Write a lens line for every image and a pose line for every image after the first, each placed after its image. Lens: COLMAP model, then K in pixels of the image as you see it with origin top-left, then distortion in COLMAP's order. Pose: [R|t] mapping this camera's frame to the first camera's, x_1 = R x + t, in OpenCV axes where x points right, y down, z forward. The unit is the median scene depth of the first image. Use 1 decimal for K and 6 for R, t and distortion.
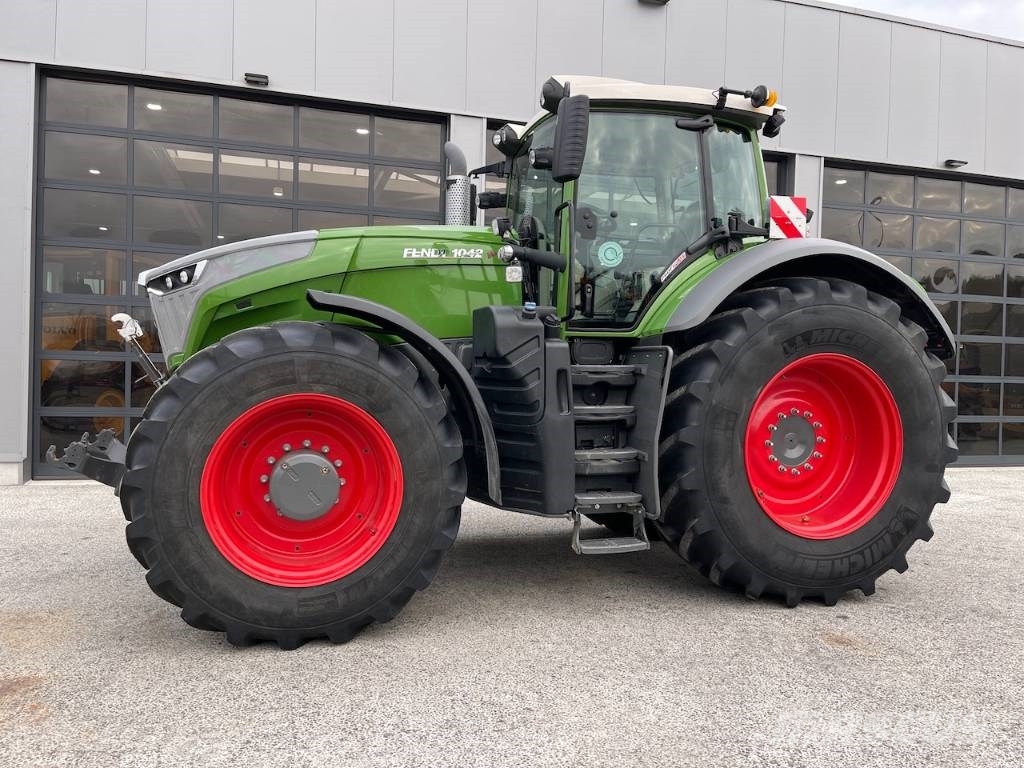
lens RADIAL K [[774.5, 0, 513.2], [0, 774.5, 386.4], [0, 0, 1]] dist [0.078260, -0.093946]
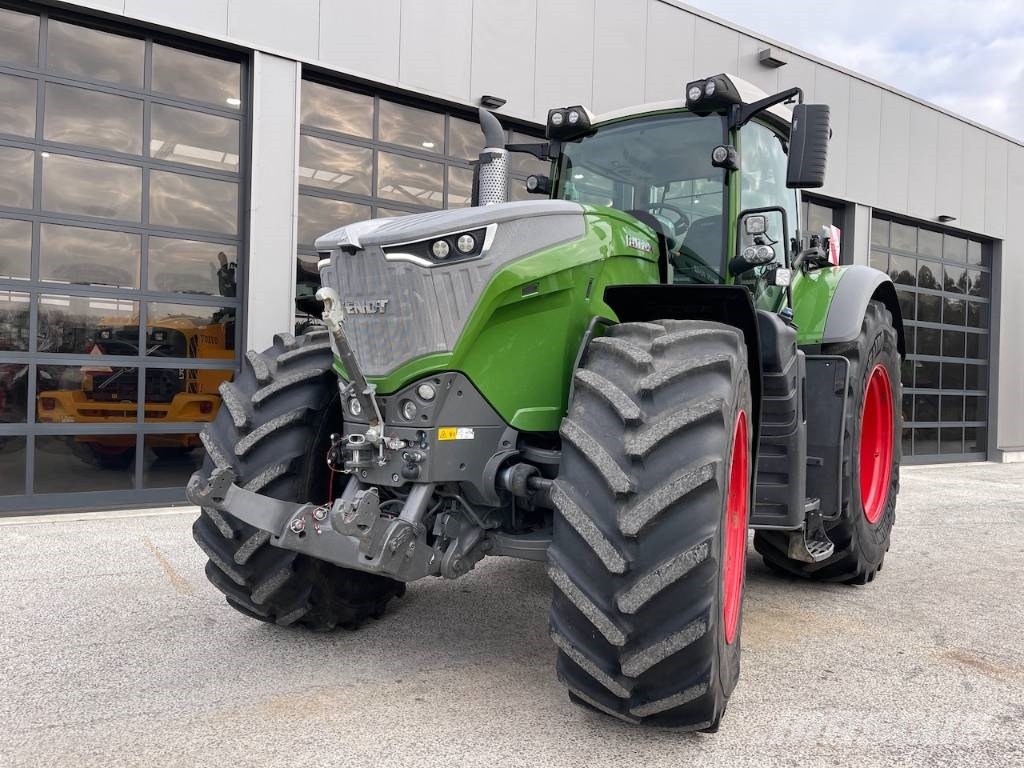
lens RADIAL K [[774.2, 0, 507.4], [0, 774.2, 384.2], [0, 0, 1]] dist [0.076496, -0.094929]
pose [[0.797797, -0.000169, 0.602927, -0.798363], [0.000411, 1.000000, -0.000263, -0.013466], [-0.602926, 0.000457, 0.797797, 0.415110]]
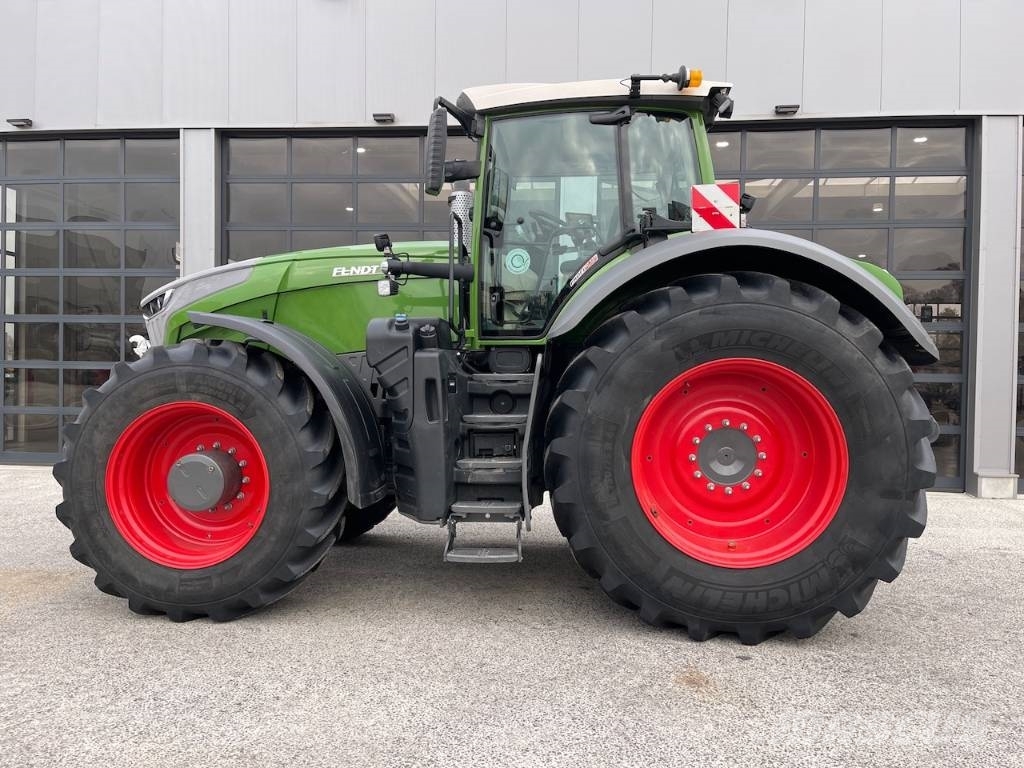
lens RADIAL K [[770.4, 0, 508.1], [0, 770.4, 386.9], [0, 0, 1]] dist [0.084547, -0.115177]
pose [[0.926385, -0.002910, -0.376566, 0.516845], [0.000574, 0.999980, -0.006315, -0.004364], [0.376577, 0.005634, 0.926368, 0.092666]]
